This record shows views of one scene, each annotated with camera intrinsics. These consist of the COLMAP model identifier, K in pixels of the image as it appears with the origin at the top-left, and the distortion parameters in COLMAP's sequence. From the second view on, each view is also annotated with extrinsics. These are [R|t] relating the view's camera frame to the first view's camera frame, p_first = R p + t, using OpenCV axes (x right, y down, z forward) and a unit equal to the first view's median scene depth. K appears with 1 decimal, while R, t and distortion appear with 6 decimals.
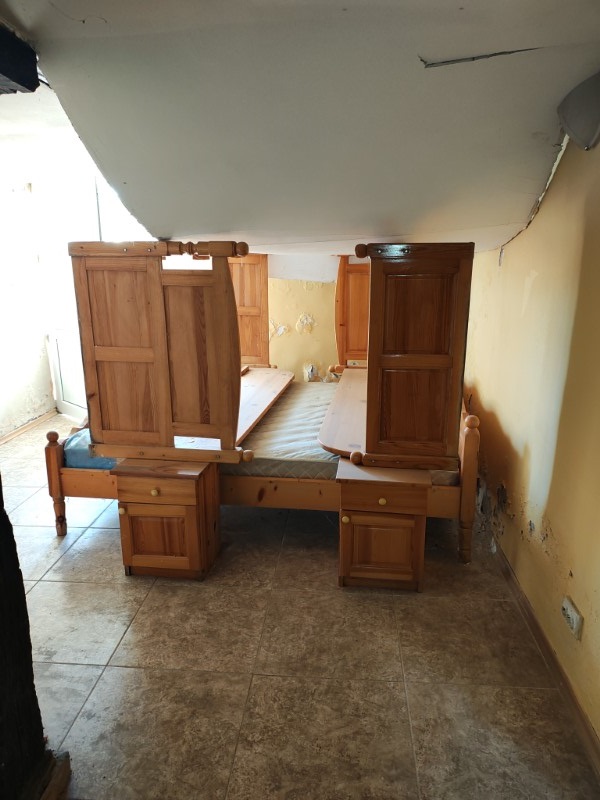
lens RADIAL K [[584.3, 0, 304.6], [0, 584.3, 397.9], [0, 0, 1]] dist [0.032755, -0.069861]
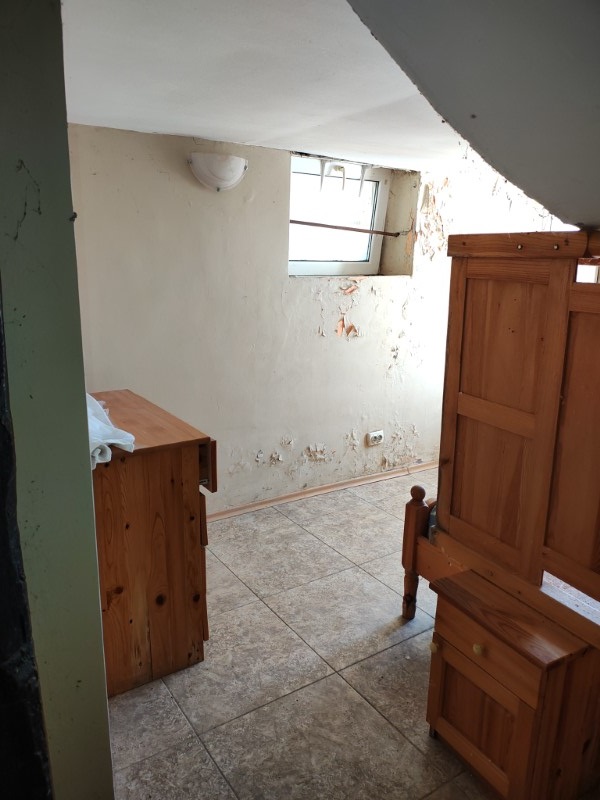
lens RADIAL K [[584.3, 0, 304.6], [0, 584.3, 397.9], [0, 0, 1]] dist [0.032755, -0.069861]
pose [[0.630519, 0.196667, -0.750845, 0.031430], [-0.212874, 0.974090, 0.076381, -0.095877], [0.746412, 0.111675, 0.656047, 0.435329]]
